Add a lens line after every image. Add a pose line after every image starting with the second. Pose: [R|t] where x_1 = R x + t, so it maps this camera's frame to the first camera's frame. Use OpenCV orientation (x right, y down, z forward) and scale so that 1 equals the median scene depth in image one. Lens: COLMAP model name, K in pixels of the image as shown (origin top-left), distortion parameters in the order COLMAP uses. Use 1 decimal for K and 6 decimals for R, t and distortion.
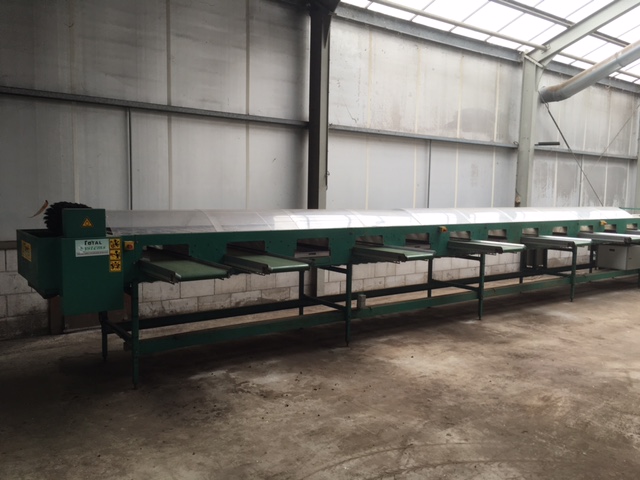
lens RADIAL K [[543.6, 0, 324.1], [0, 543.6, 237.1], [0, 0, 1]] dist [0.087818, -0.124155]
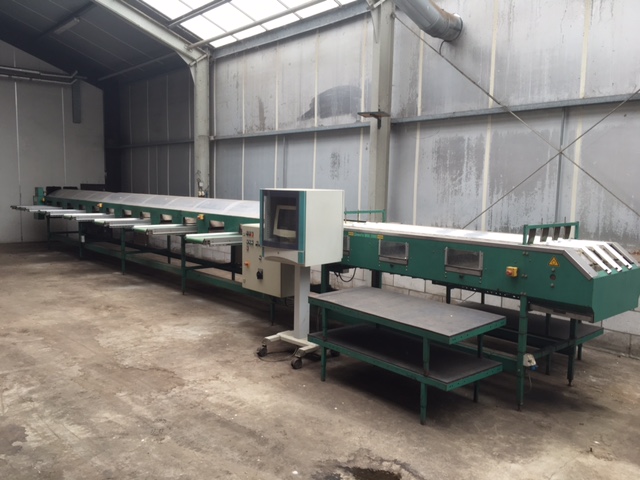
lens RADIAL K [[543.6, 0, 324.1], [0, 543.6, 237.1], [0, 0, 1]] dist [0.087818, -0.124155]
pose [[0.079365, 0.078198, -0.993774, 1.950699], [-0.102014, 0.992322, 0.069936, -0.105260], [0.991612, 0.095828, 0.086733, 1.593738]]
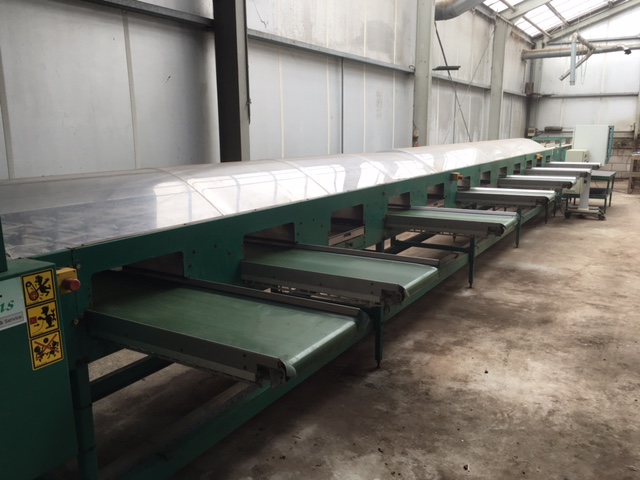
lens RADIAL K [[543.6, 0, 324.1], [0, 543.6, 237.1], [0, 0, 1]] dist [0.087818, -0.124155]
pose [[0.925272, -0.094664, 0.367303, -0.226643], [0.052411, 0.990975, 0.123372, -0.034884], [-0.375667, -0.094902, 0.921883, 0.413090]]
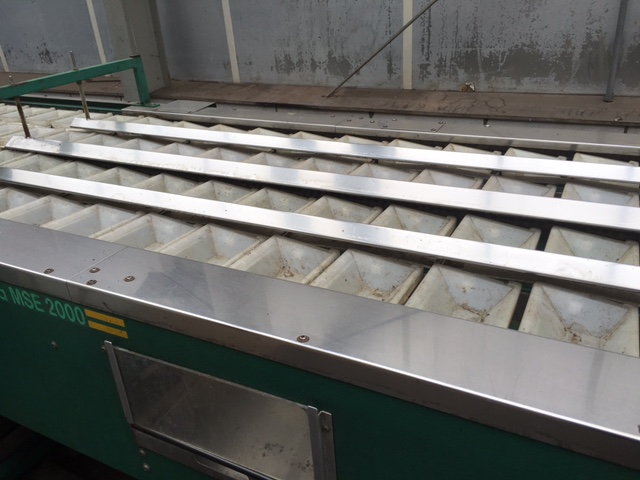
lens RADIAL K [[543.6, 0, 324.1], [0, 543.6, 237.1], [0, 0, 1]] dist [0.087818, -0.124155]
pose [[0.436208, 0.361856, -0.823883, 1.256817], [-0.010933, 0.917646, 0.397249, -0.122209], [0.899779, -0.164276, 0.404241, 1.745692]]
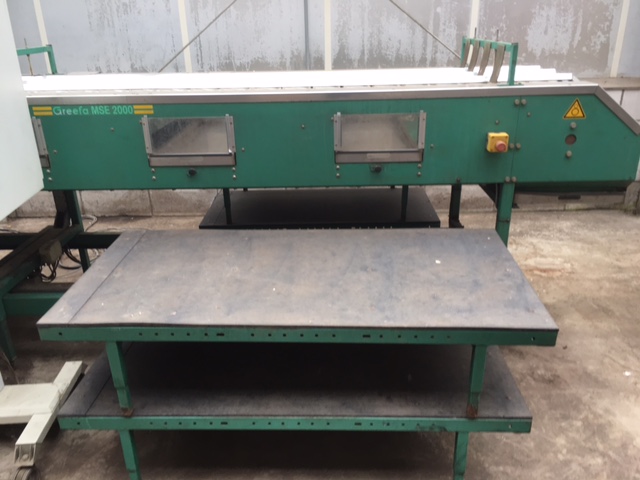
lens RADIAL K [[543.6, 0, 324.1], [0, 543.6, 237.1], [0, 0, 1]] dist [0.087818, -0.124155]
pose [[0.792712, 0.195848, -0.577279, 1.441551], [-0.019124, 0.954510, 0.297566, -0.084270], [0.609297, -0.224844, 0.760397, 1.541577]]
